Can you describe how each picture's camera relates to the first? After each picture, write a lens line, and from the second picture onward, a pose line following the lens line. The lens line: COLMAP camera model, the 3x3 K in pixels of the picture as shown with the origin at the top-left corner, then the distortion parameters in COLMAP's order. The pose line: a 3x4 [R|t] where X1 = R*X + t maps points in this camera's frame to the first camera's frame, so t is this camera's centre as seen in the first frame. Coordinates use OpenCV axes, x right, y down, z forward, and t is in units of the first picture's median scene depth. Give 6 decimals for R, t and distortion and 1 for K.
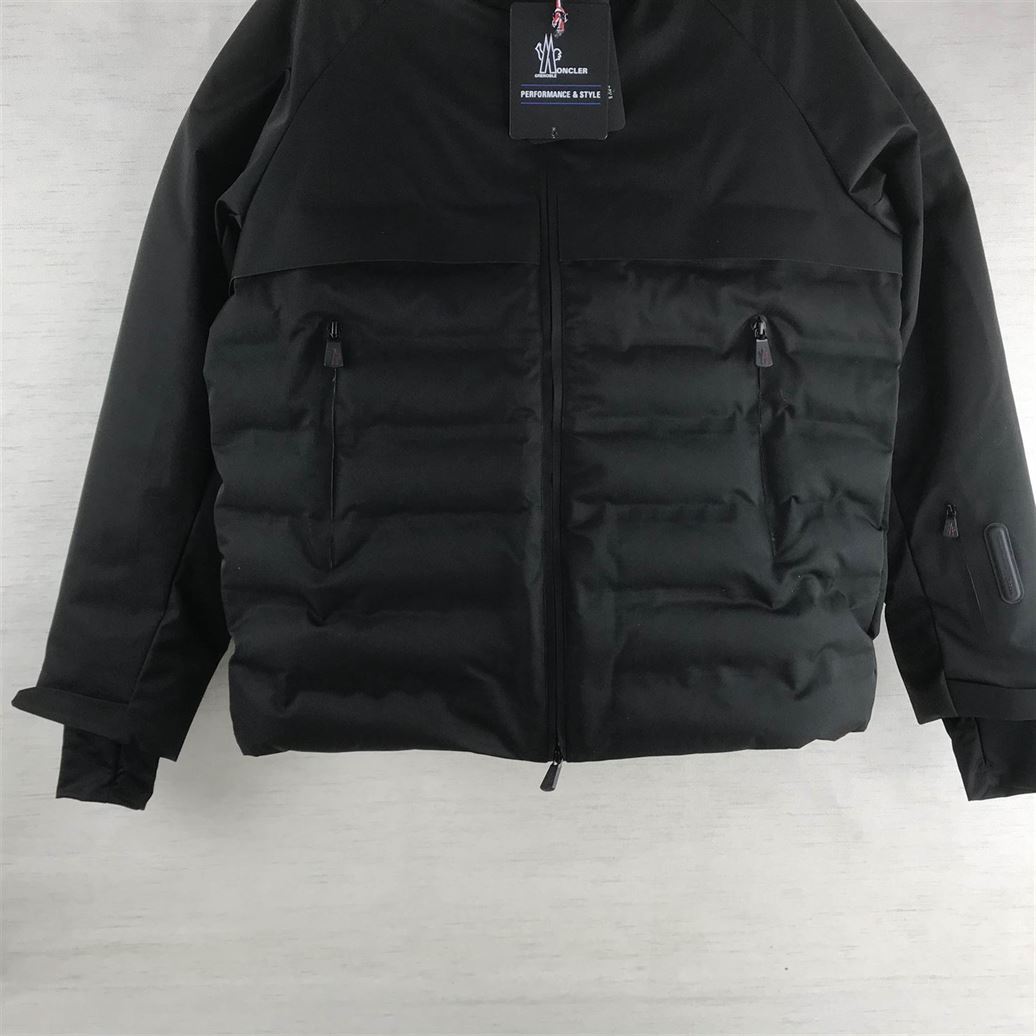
lens RADIAL K [[1151.0, 0, 518.0], [0, 1151.0, 518.0], [0, 0, 1]] dist [0.114012, -0.331599]
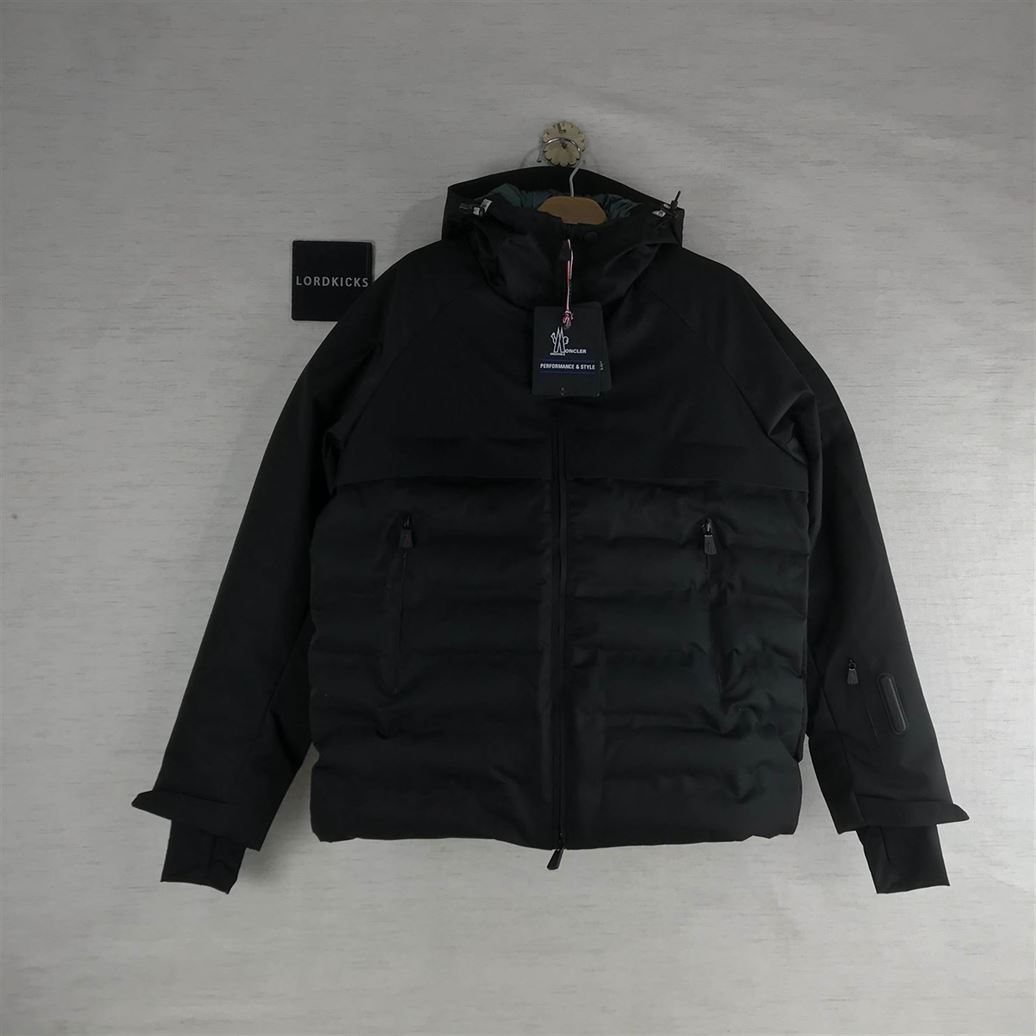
lens RADIAL K [[1151.0, 0, 518.0], [0, 1151.0, 518.0], [0, 0, 1]] dist [0.114012, -0.331599]
pose [[0.999652, 0.020428, 0.016687, -0.043902], [-0.017100, 0.983578, -0.179673, 0.079580], [-0.020083, 0.179325, 0.983585, -0.370398]]
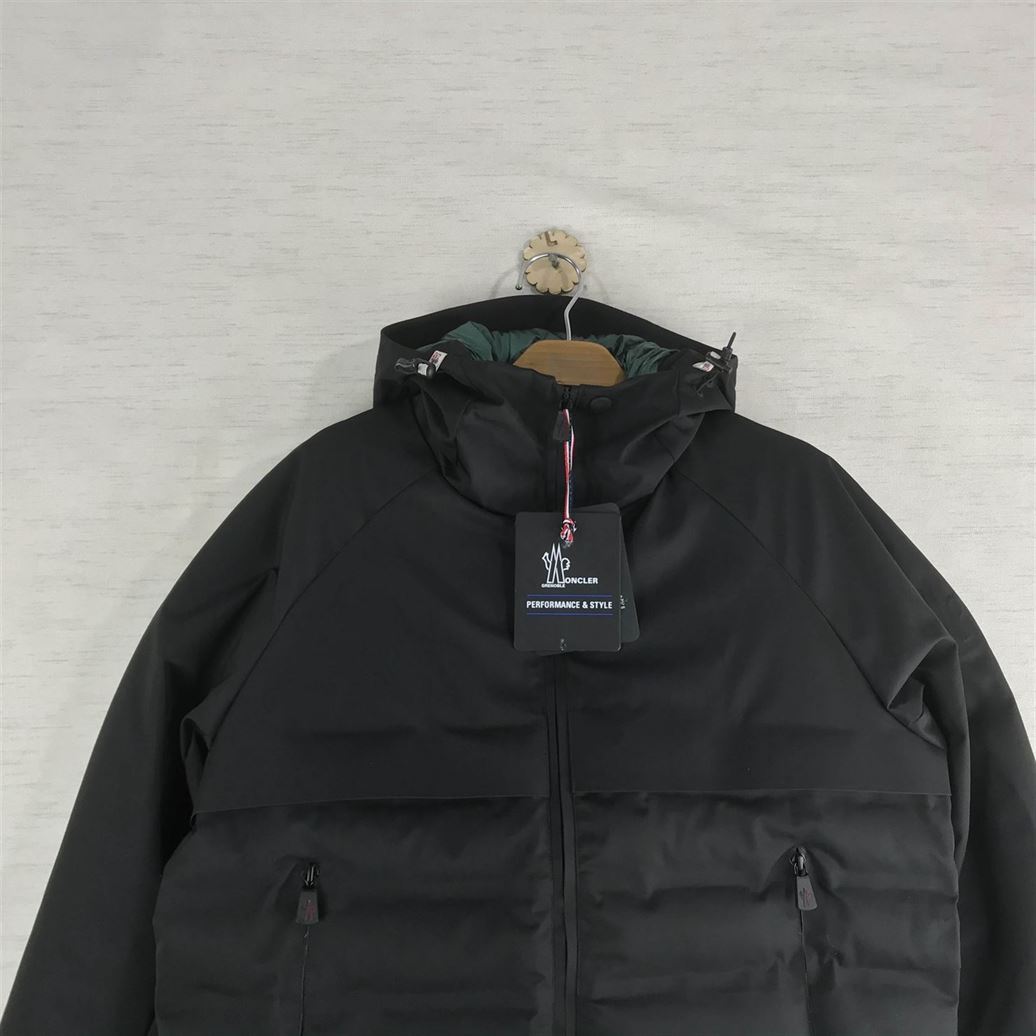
lens RADIAL K [[1151.0, 0, 518.0], [0, 1151.0, 518.0], [0, 0, 1]] dist [0.114012, -0.331599]
pose [[0.999442, 0.006104, 0.032854, -0.033457], [0.002351, 0.967891, -0.251361, -0.193013], [-0.033334, 0.251297, 0.967336, 0.092310]]
